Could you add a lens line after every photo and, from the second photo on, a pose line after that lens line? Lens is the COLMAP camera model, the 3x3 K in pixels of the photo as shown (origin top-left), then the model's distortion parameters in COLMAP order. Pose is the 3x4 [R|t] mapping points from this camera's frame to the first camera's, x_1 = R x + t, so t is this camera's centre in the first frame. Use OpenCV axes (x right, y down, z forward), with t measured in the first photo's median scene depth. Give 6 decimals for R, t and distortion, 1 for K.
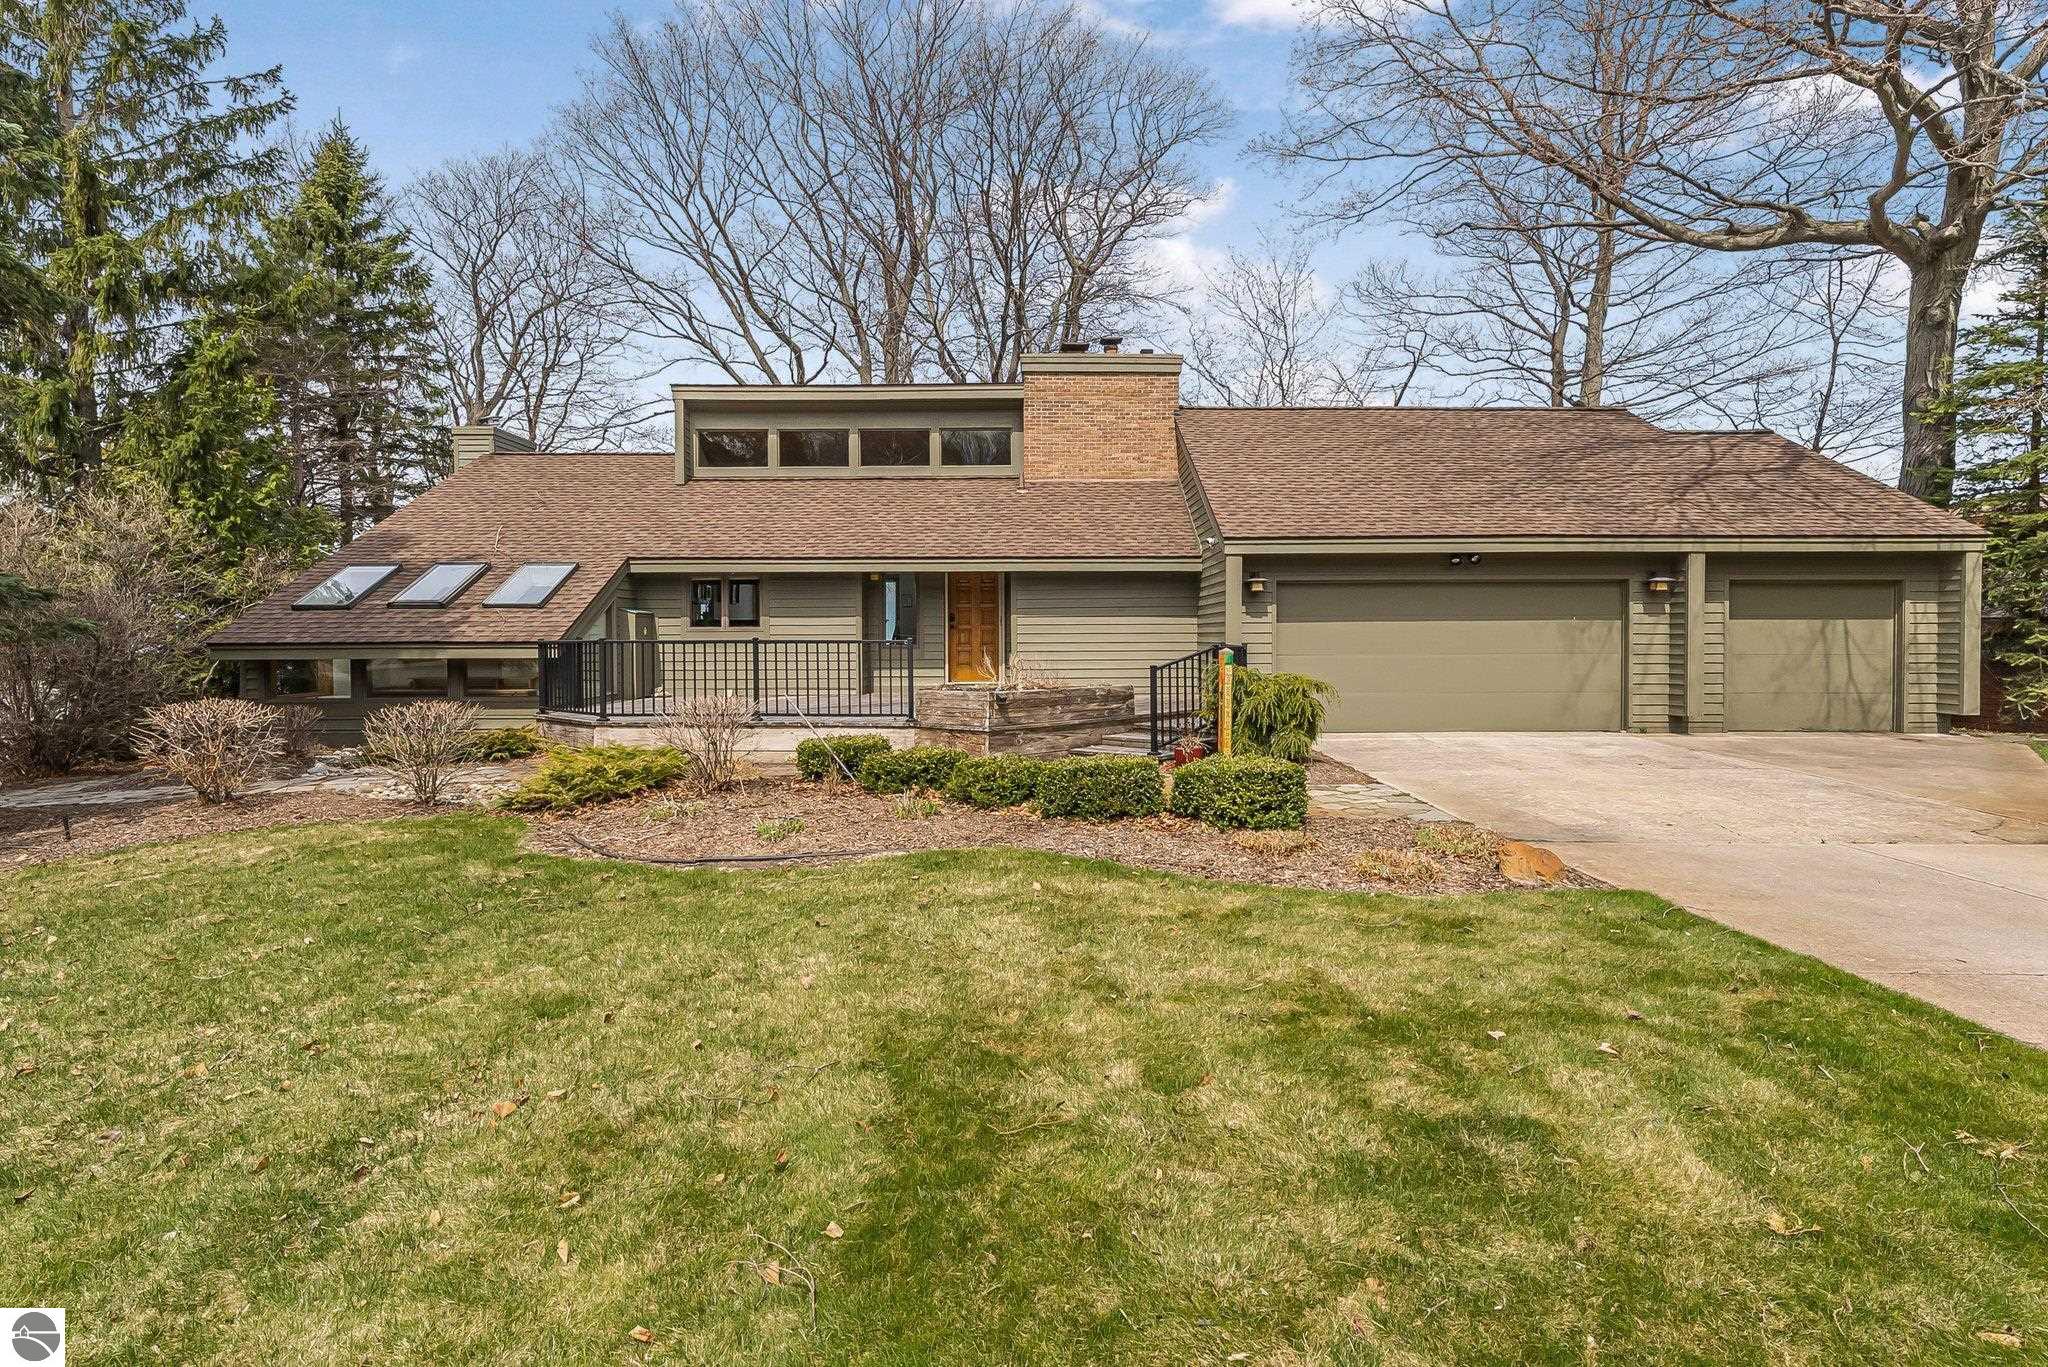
lens RADIAL K [[1083.9, 0, 1019.0], [0, 1083.9, 677.1], [0, 0, 1]] dist [0.002110, 0.000100]
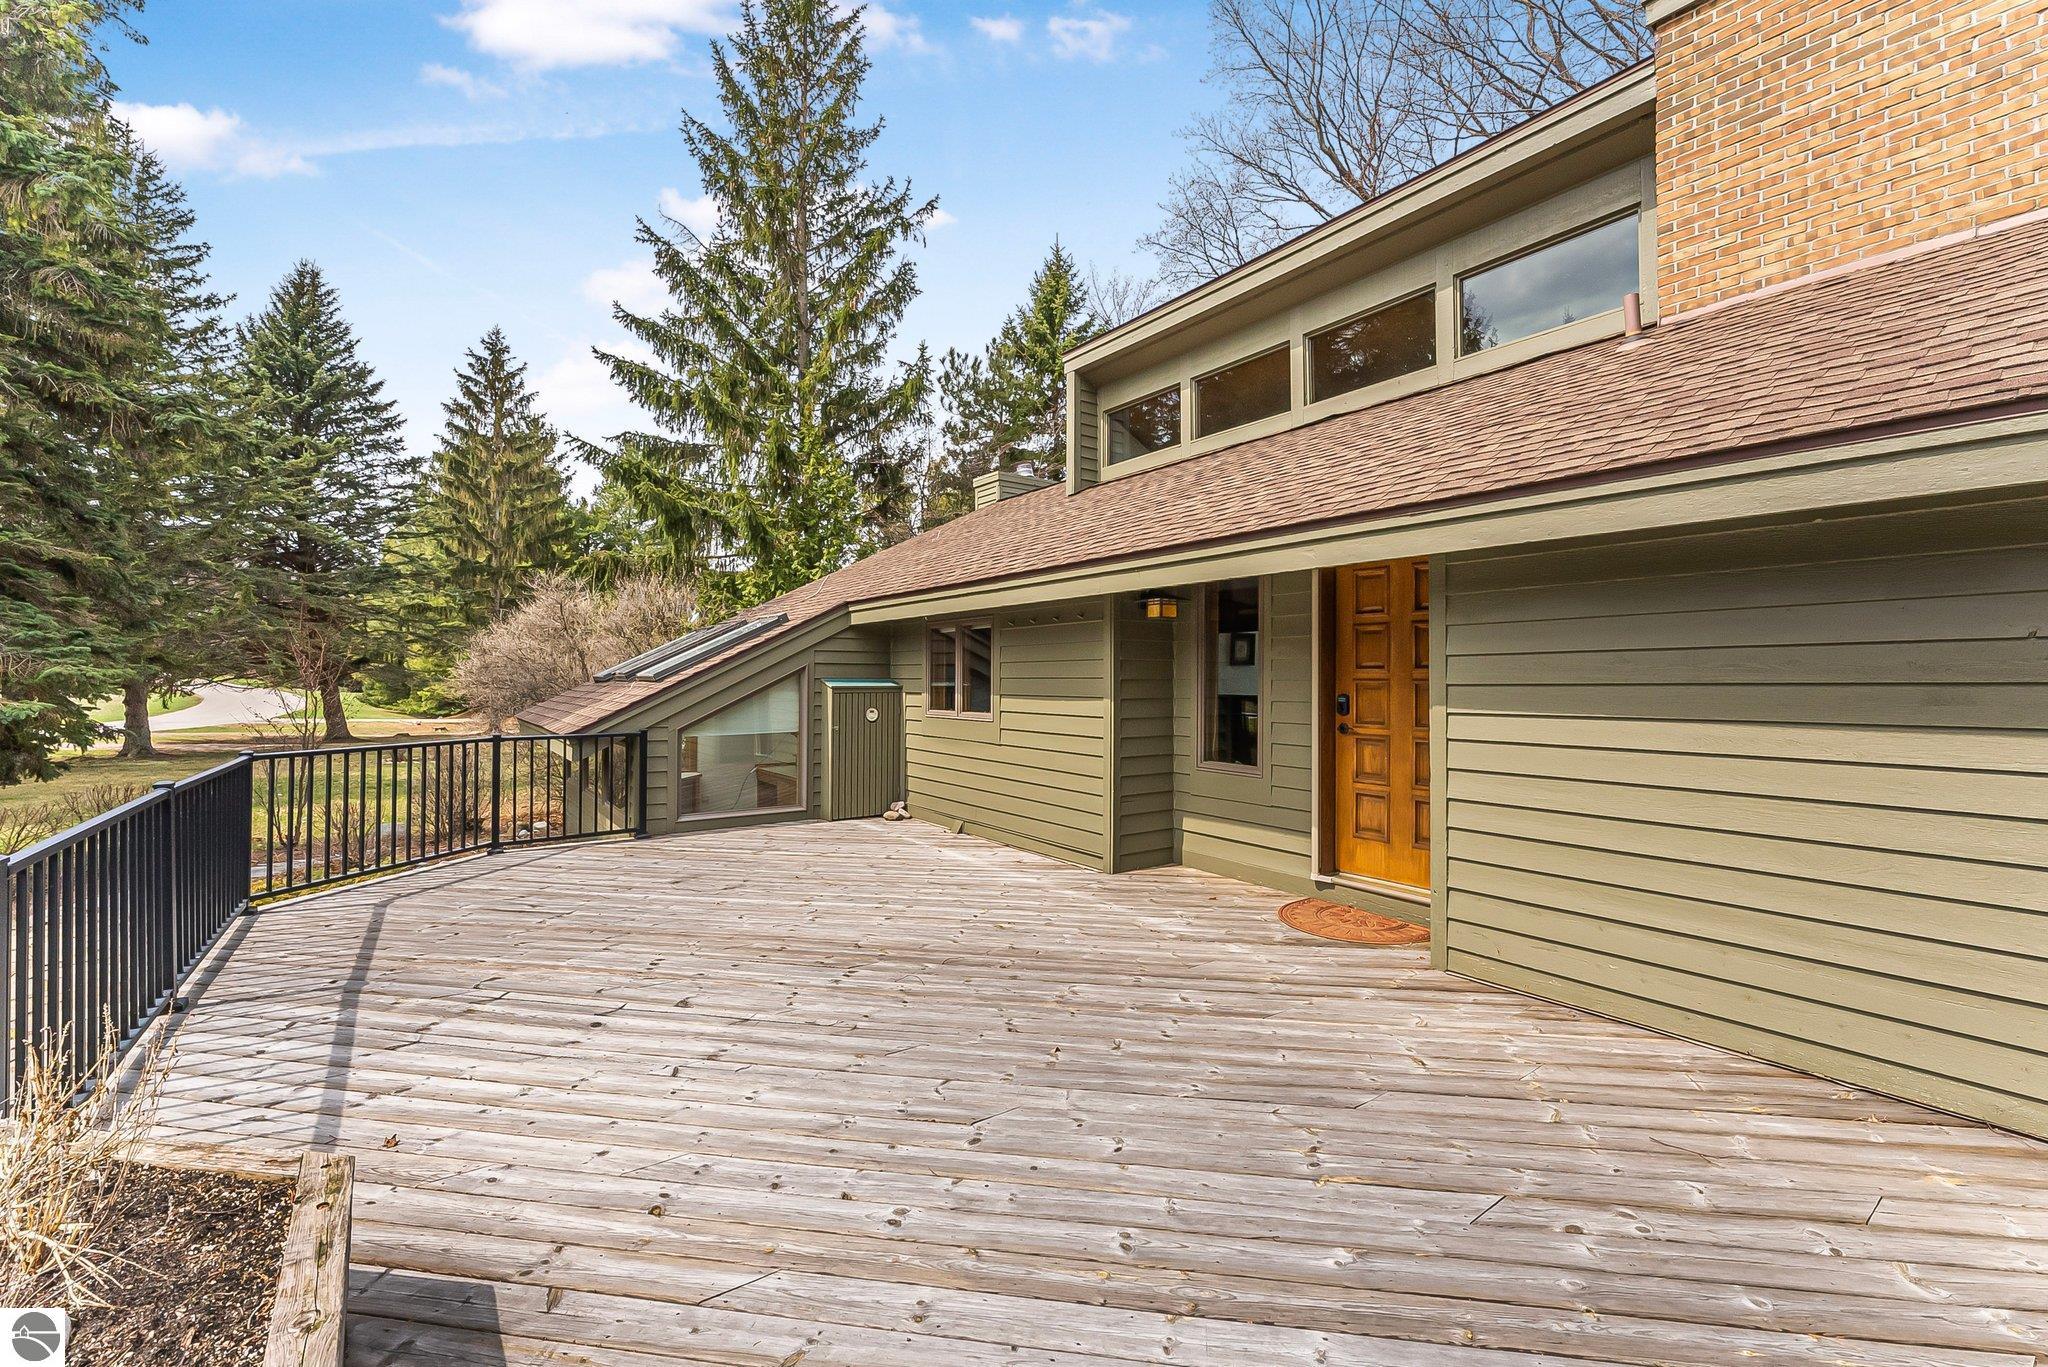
lens RADIAL K [[848.3, 0, 1033.7], [0, 848.3, 667.8], [0, 0, 1]] dist [-0.002122, 0.000392]
pose [[0.606059, -0.005224, -0.795402, 0.115116], [-0.037643, 0.998670, -0.035242, -0.054468], [0.794528, 0.051300, 0.605057, 0.751592]]
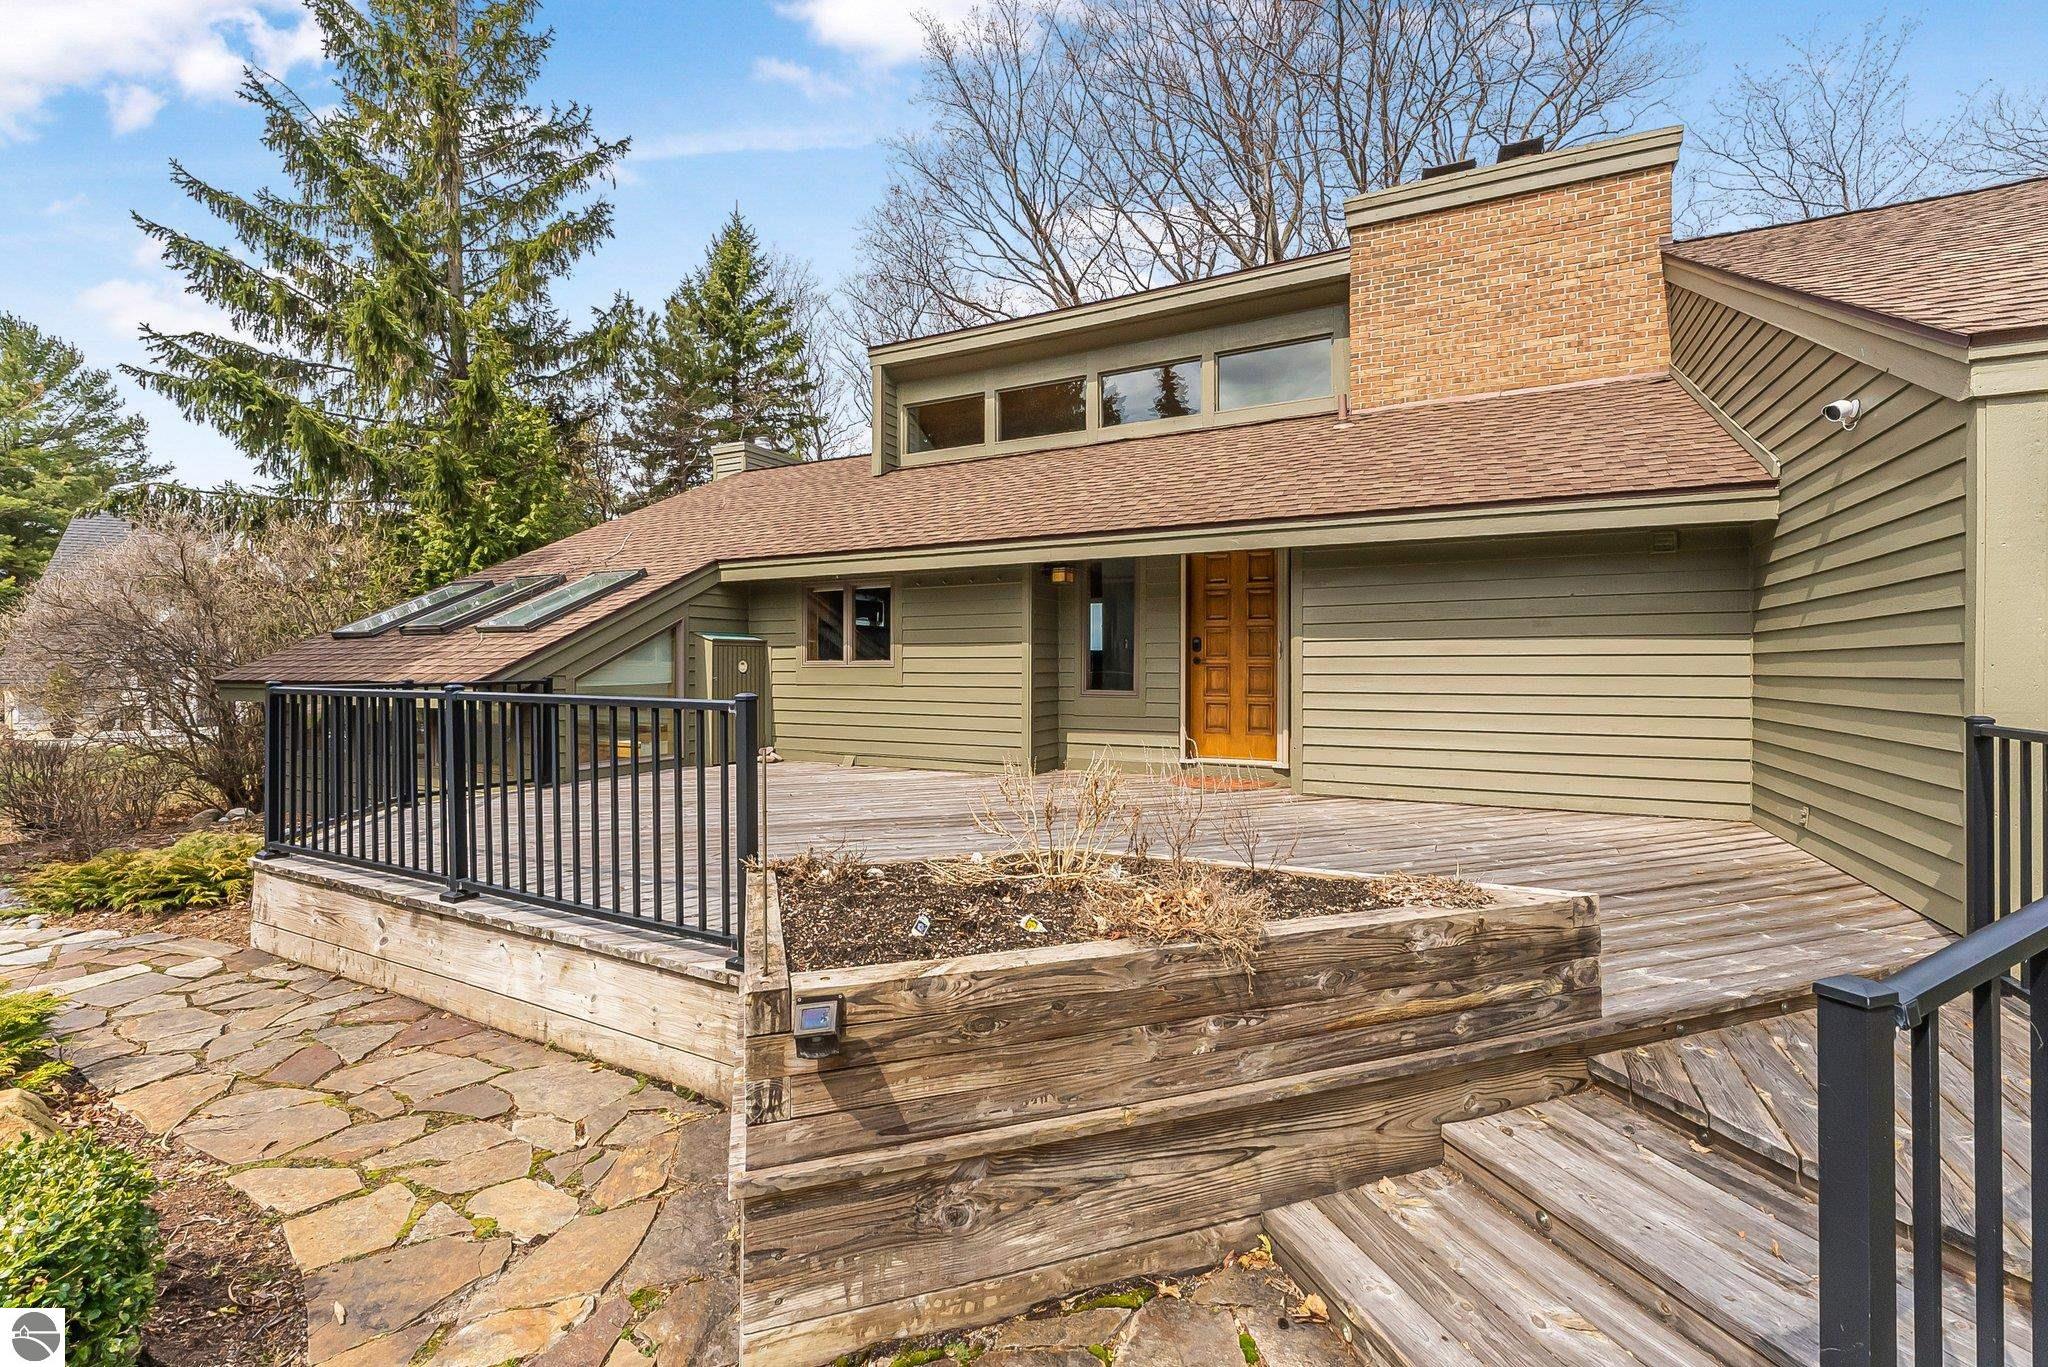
lens RADIAL K [[848.3, 0, 1027.1], [0, 848.3, 673.1], [0, 0, 1]] dist [-0.002122, 0.000392]
pose [[0.900598, 0.007539, -0.434588, 0.054191], [-0.021043, 0.999433, -0.026270, -0.026596], [0.434144, 0.032804, 0.900246, 0.575901]]
